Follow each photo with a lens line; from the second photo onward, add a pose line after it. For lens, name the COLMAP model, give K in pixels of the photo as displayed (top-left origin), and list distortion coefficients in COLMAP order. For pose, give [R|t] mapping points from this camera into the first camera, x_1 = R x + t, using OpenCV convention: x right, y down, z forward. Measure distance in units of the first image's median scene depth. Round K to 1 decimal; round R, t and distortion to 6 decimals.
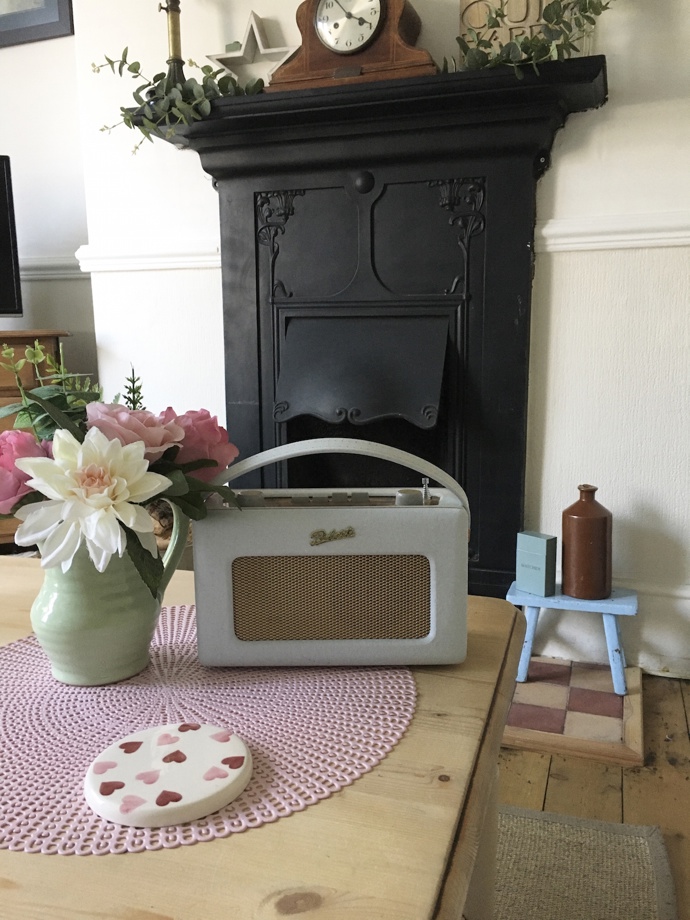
lens RADIAL K [[785.1, 0, 345.5], [0, 785.1, 455.3], [0, 0, 1]] dist [0.079314, -0.104475]
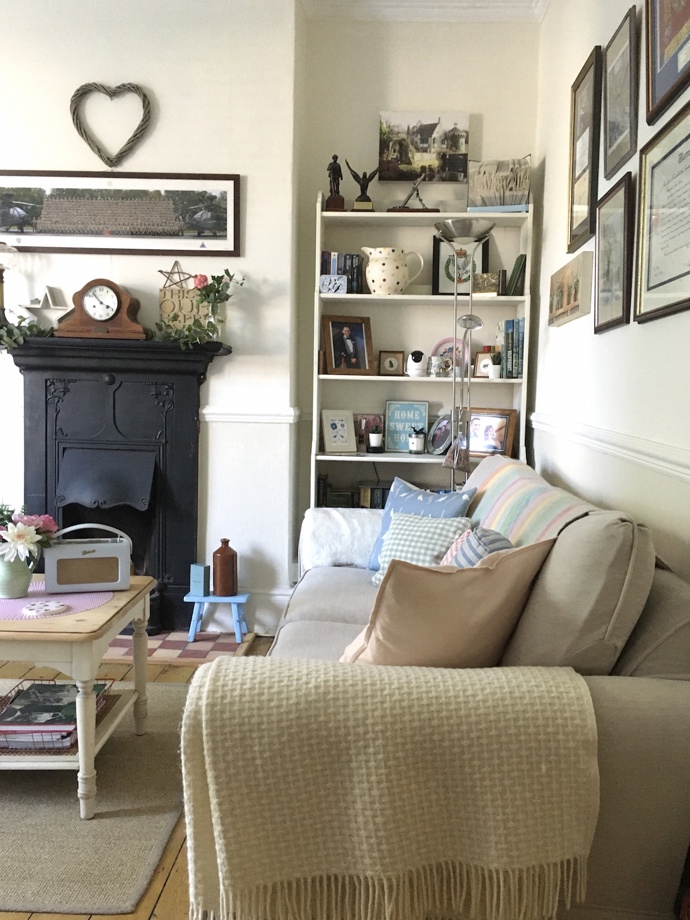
lens RADIAL K [[785.1, 0, 345.5], [0, 785.1, 455.3], [0, 0, 1]] dist [0.079314, -0.104475]
pose [[0.957066, 0.012081, 0.289617, 0.018838], [0.010733, 0.996969, -0.077054, -0.014927], [-0.289670, 0.076854, 0.954036, -0.978970]]
